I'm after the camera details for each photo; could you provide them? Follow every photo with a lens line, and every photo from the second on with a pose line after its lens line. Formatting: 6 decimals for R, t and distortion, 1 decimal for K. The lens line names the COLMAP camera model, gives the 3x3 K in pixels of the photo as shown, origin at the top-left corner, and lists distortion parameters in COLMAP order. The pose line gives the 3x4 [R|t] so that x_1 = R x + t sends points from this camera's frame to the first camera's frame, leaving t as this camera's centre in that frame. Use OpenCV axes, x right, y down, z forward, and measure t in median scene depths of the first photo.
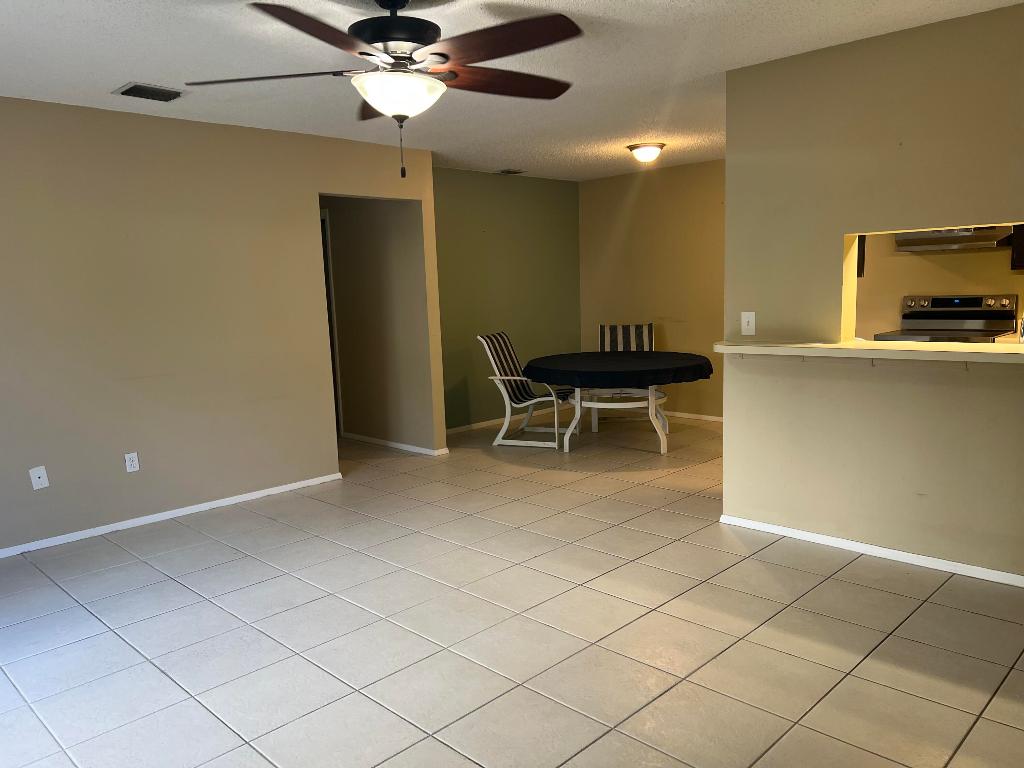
lens RADIAL K [[763.0, 0, 518.6], [0, 763.0, 386.2], [0, 0, 1]] dist [0.071010, -0.085461]
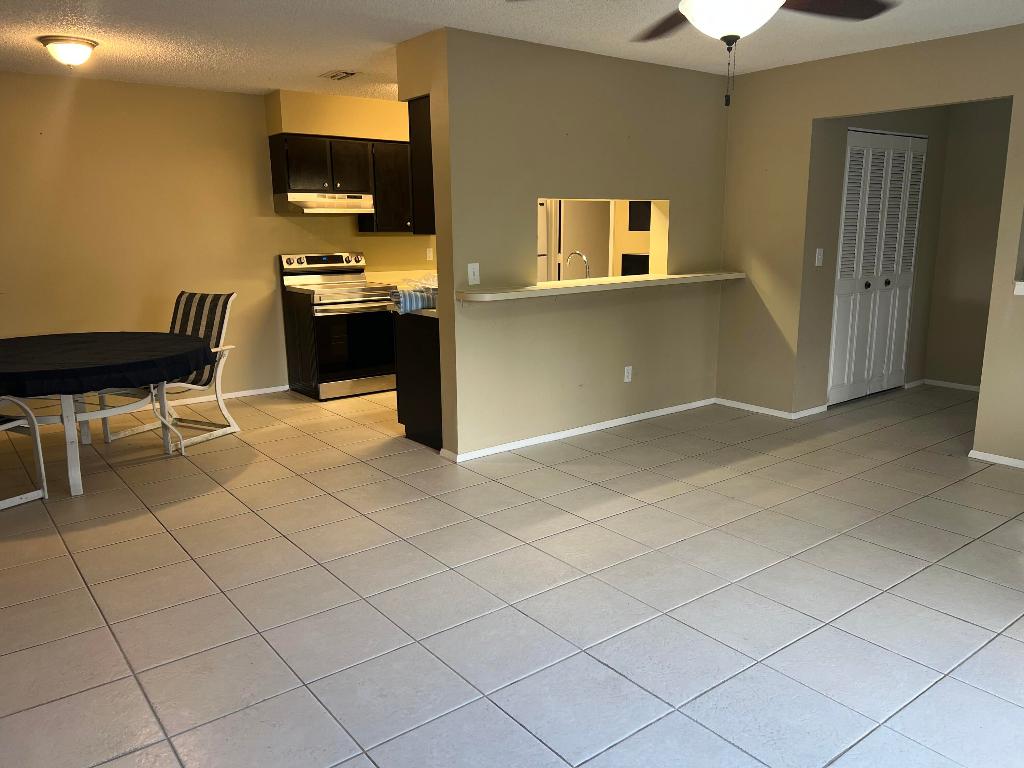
lens RADIAL K [[763.0, 0, 518.6], [0, 763.0, 386.2], [0, 0, 1]] dist [0.071010, -0.085461]
pose [[0.129825, -0.171671, 0.976563, -0.787128], [0.136081, 0.978663, 0.153949, -0.083704], [-0.982154, 0.112905, 0.150417, 0.790662]]
